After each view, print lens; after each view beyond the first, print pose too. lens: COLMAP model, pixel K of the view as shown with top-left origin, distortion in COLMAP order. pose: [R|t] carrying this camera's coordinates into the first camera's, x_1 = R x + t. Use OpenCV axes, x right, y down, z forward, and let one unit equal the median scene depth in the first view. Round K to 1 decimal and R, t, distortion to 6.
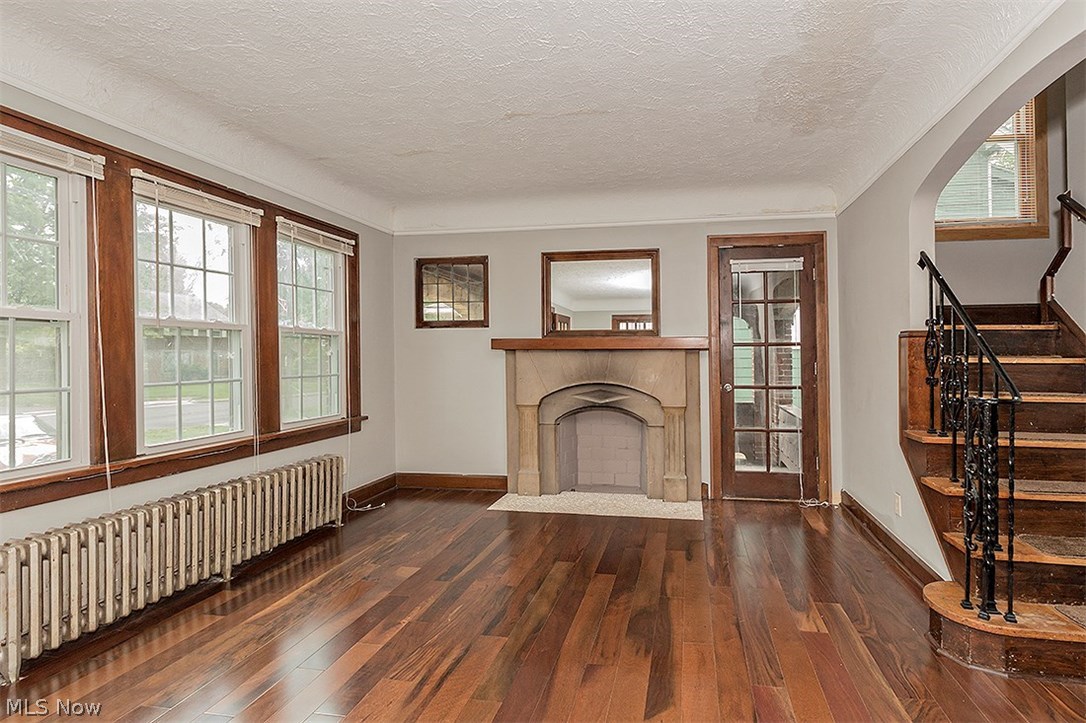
lens RADIAL K [[504.4, 0, 618.3], [0, 504.4, 353.2], [0, 0, 1]] dist [-0.003411, -0.000307]
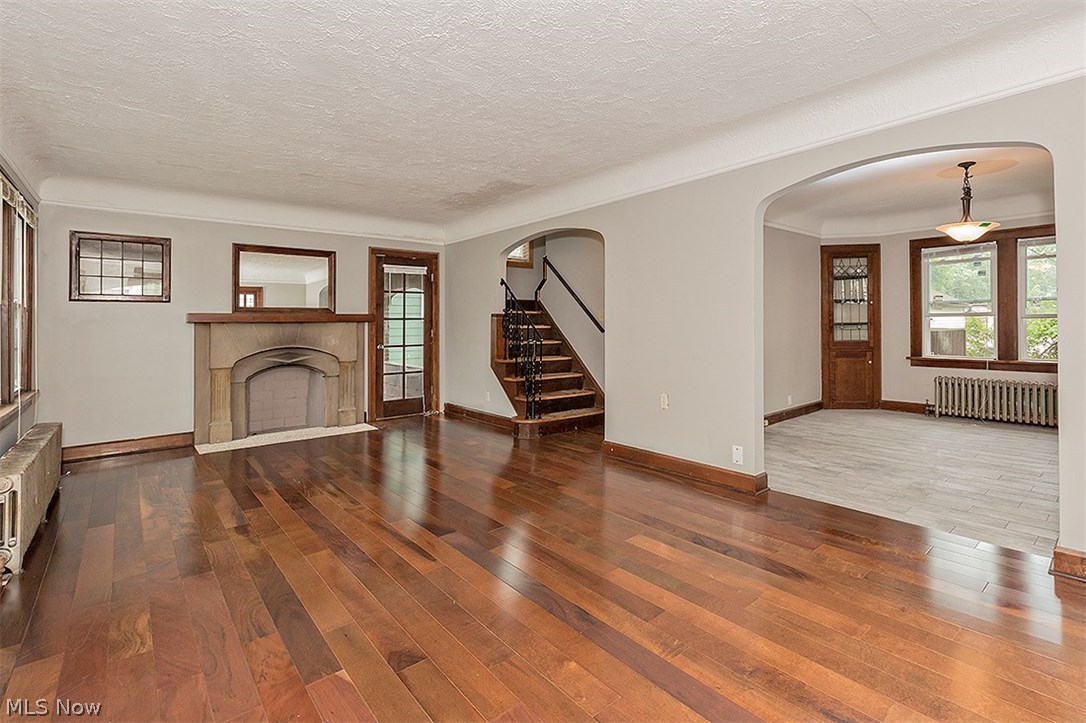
lens RADIAL K [[520.5, 0, 574.0], [0, 520.5, 314.0], [0, 0, 1]] dist [-0.000472, -0.000059]
pose [[0.654824, 0.010631, 0.755707, -0.599174], [0.003639, 0.999845, -0.017219, -0.002640], [-0.755773, 0.014025, 0.654684, -0.486076]]
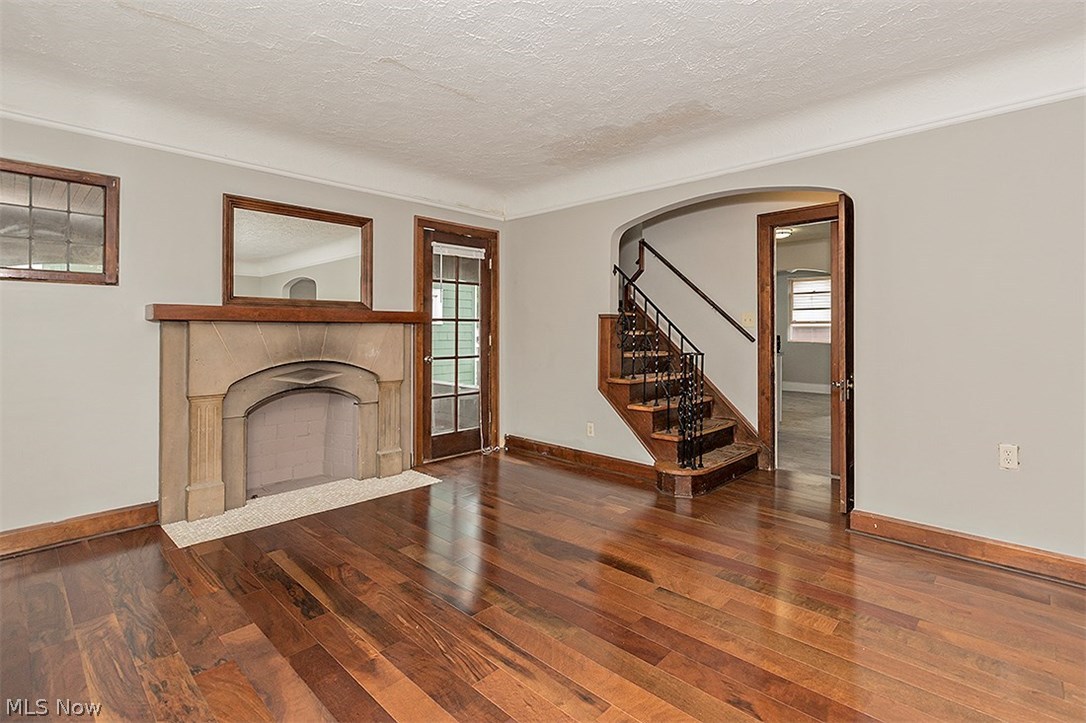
lens RADIAL K [[505.6, 0, 549.0], [0, 505.6, 327.1], [0, 0, 1]] dist [-0.000813, -0.000048]
pose [[0.567247, 0.007673, 0.823512, -0.531499], [-0.007925, 0.999961, -0.003858, 0.001484], [-0.823510, -0.004338, 0.567286, 0.172911]]
